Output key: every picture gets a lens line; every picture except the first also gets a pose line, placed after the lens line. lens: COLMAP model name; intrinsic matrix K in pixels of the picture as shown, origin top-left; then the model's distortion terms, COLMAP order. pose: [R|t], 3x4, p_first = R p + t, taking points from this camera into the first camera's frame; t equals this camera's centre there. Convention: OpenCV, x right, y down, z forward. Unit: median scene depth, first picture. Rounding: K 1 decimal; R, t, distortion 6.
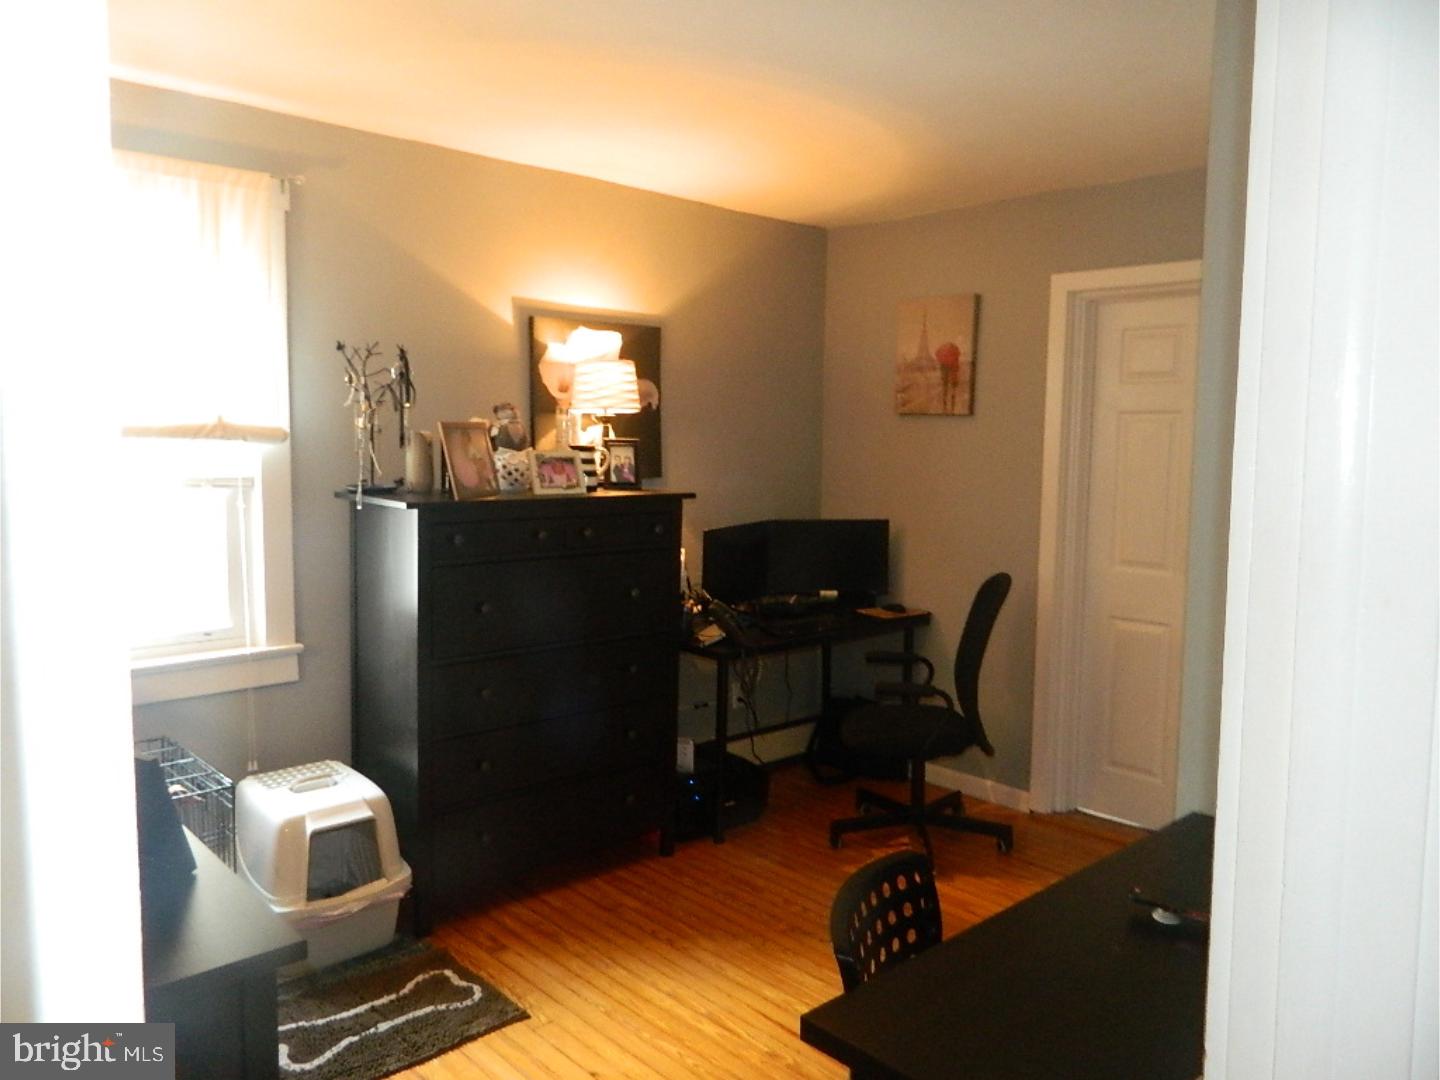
lens RADIAL K [[1062.5, 0, 721.9], [0, 1062.5, 540.6], [0, 0, 1]] dist [0.009599, 0.003500]
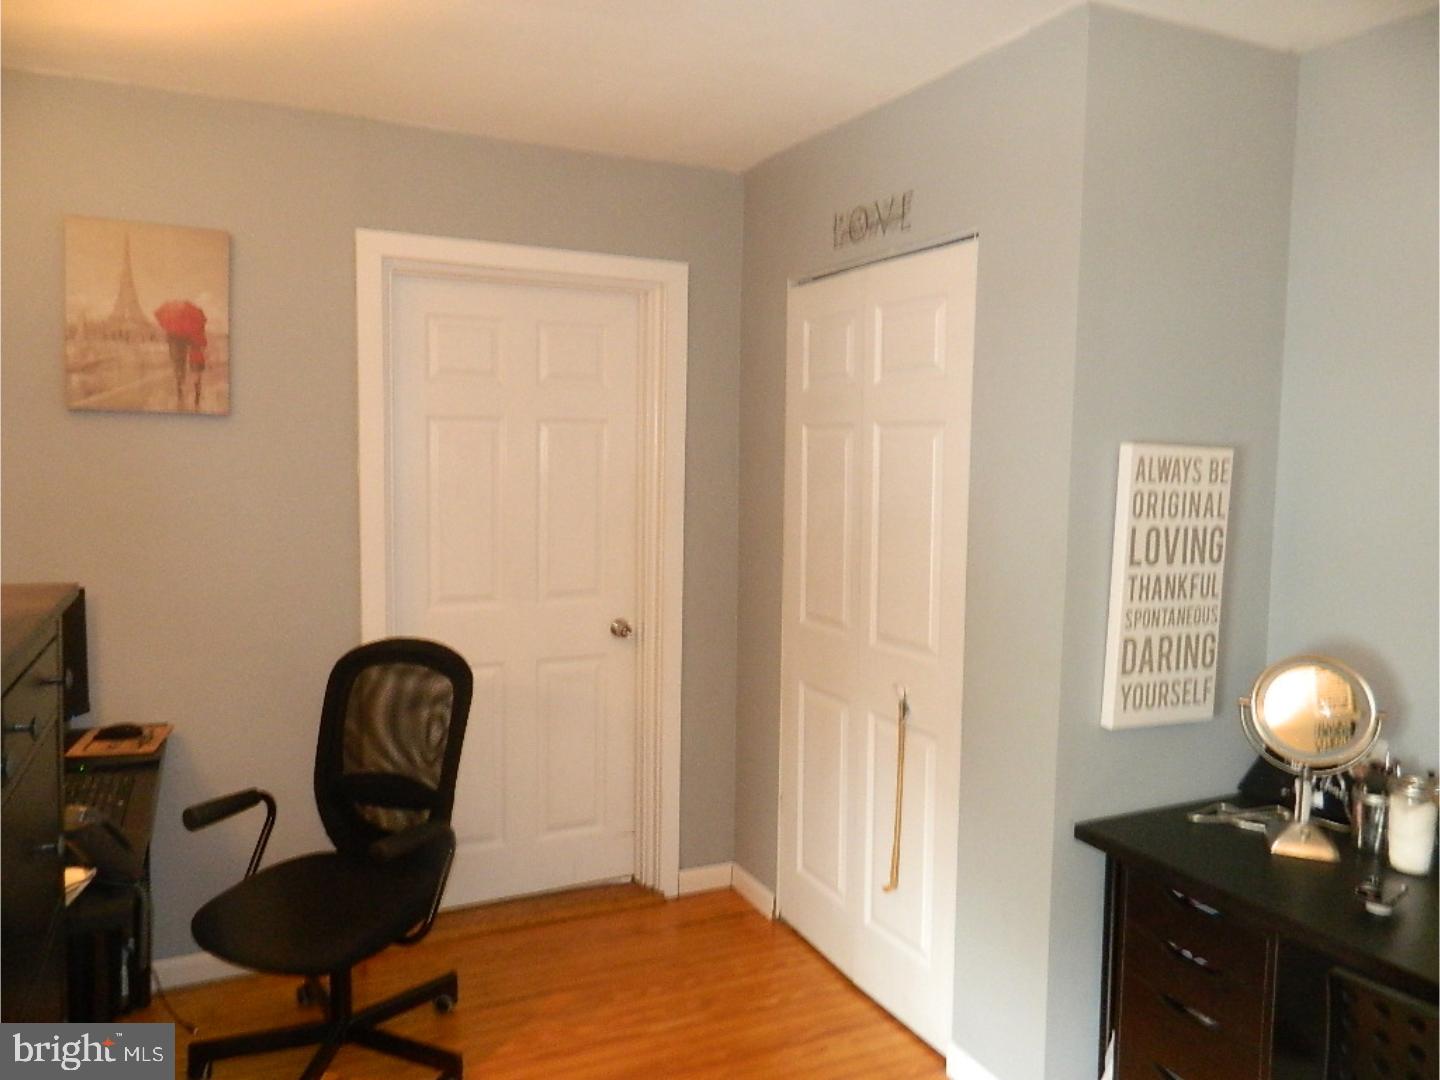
lens RADIAL K [[1062.5, 0, 722.5], [0, 1062.5, 532.3], [0, 0, 1]] dist [0.009599, 0.003500]
pose [[0.288504, -0.087956, 0.953430, -0.310538], [0.085597, 0.994154, 0.065812, -0.061573], [-0.953645, 0.062624, 0.294346, 0.506736]]
